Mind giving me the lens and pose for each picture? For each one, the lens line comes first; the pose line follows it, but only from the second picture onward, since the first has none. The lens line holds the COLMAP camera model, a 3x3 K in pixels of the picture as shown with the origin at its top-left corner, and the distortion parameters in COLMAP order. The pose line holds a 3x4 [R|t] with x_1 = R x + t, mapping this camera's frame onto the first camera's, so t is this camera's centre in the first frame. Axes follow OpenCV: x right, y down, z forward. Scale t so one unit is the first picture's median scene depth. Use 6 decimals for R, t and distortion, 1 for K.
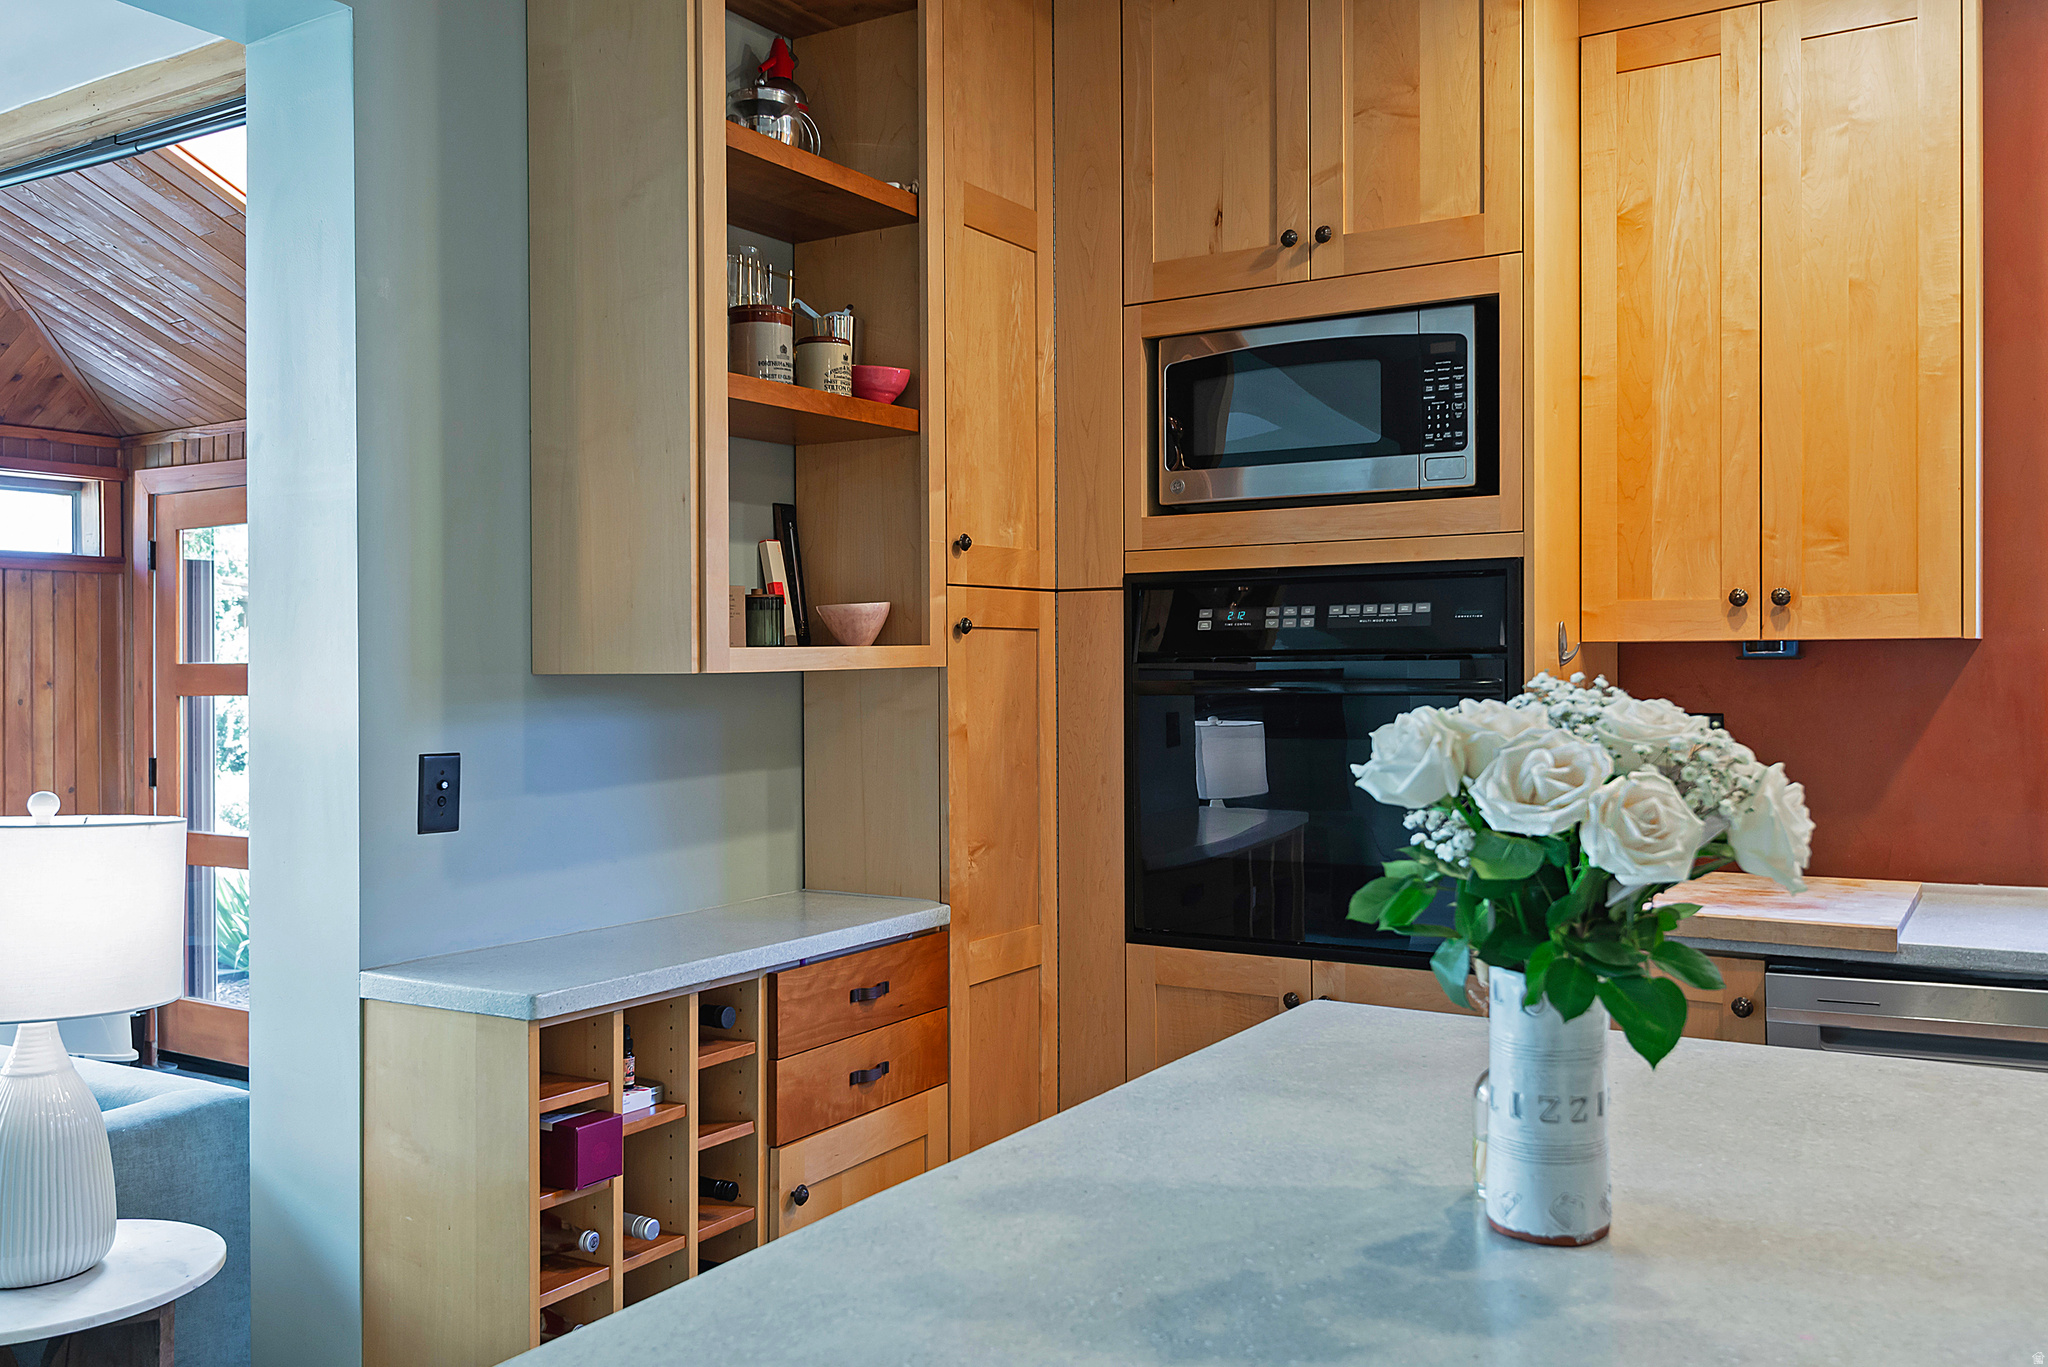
lens RADIAL K [[1738.7, 0, 945.5], [0, 1738.7, 676.1], [0, 0, 1]] dist [0.013314, -0.000845]
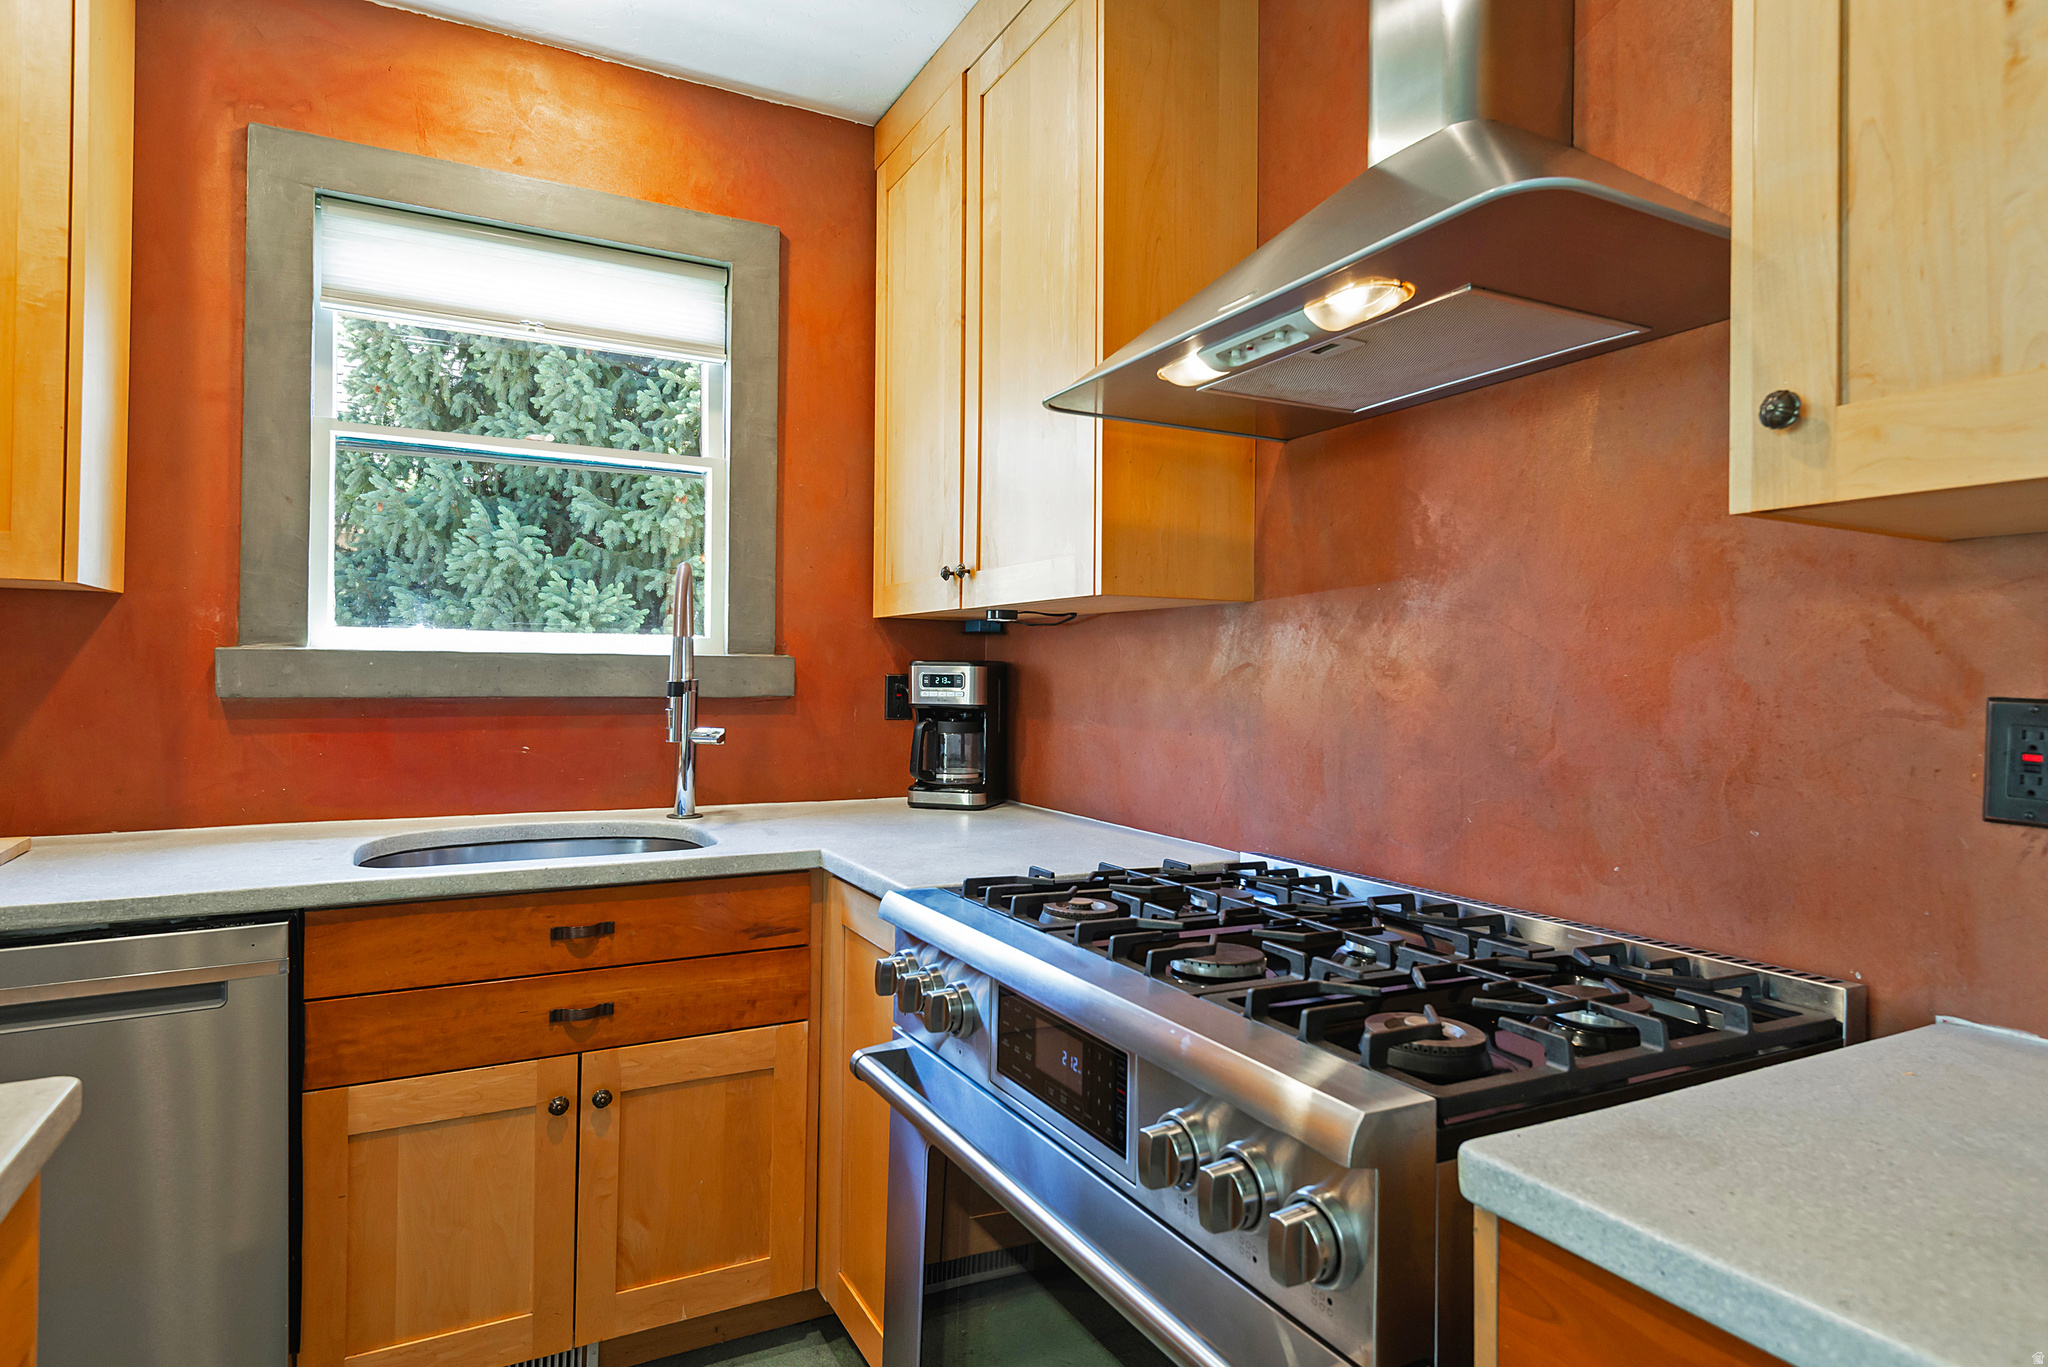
lens RADIAL K [[1098.3, 0, 1013.6], [0, 1098.3, 670.2], [0, 0, 1]] dist [0.050785, -0.030104]
pose [[0.489154, 0.021443, 0.871934, 0.279185], [-0.013070, 0.999766, -0.017254, 0.029824], [-0.872099, -0.002956, 0.489320, 0.216220]]
